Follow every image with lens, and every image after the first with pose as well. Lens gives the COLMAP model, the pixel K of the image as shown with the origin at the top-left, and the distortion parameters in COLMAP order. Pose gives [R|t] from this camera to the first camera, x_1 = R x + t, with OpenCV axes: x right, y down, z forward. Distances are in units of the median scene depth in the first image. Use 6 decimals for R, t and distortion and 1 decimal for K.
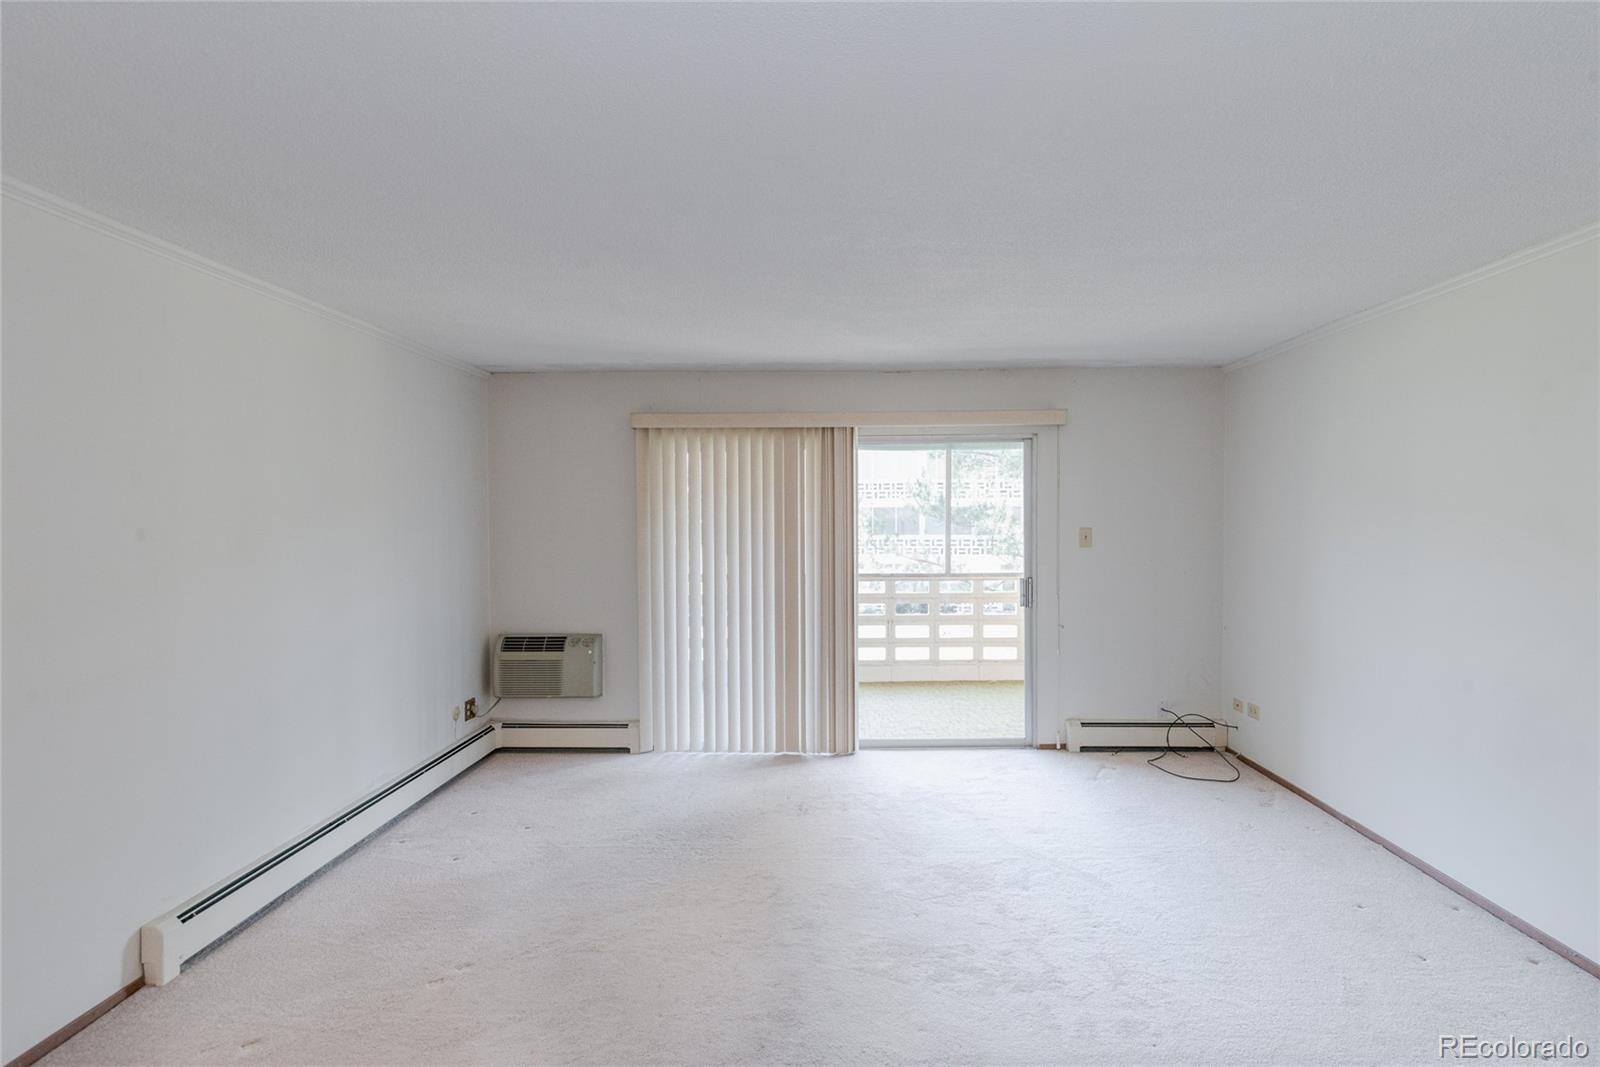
lens RADIAL K [[778.2, 0, 846.1], [0, 778.2, 556.1], [0, 0, 1]] dist [0.002438, 0.001119]
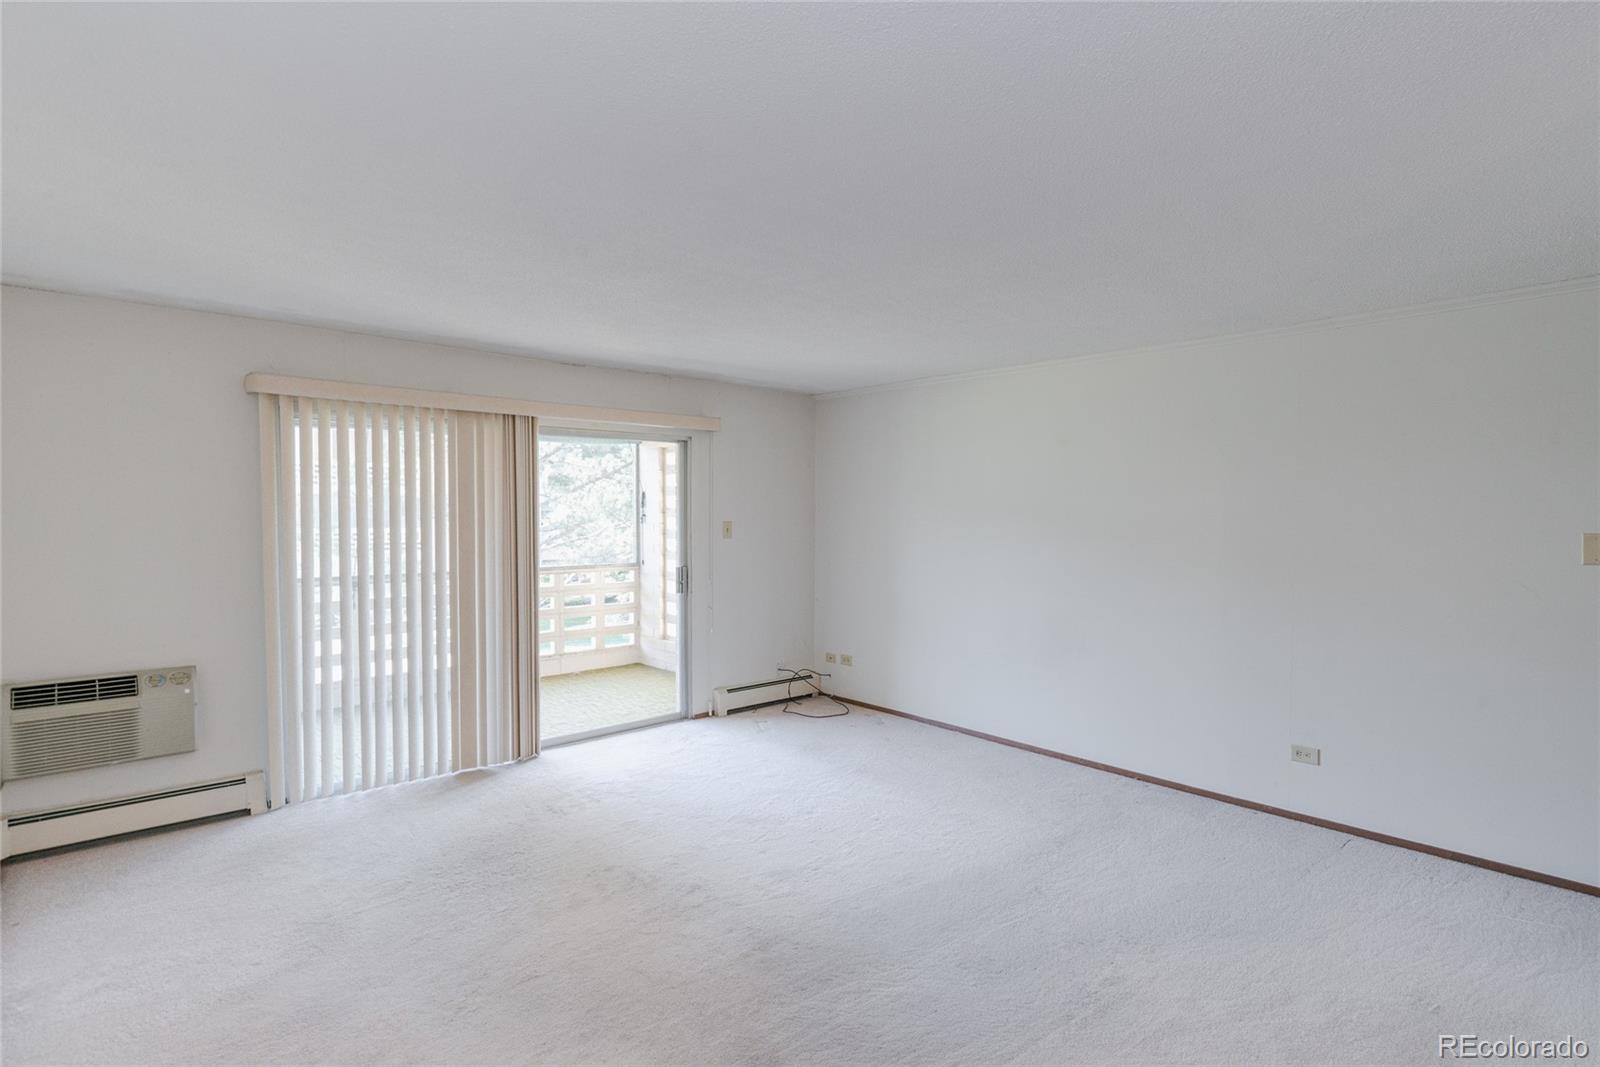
lens RADIAL K [[778.2, 0, 846.1], [0, 778.2, 556.1], [0, 0, 1]] dist [0.002438, 0.001119]
pose [[0.727866, -0.030989, 0.685019, -0.369859], [0.024351, 0.999516, 0.019342, -0.002833], [-0.685287, 0.002603, 0.728269, 0.036222]]
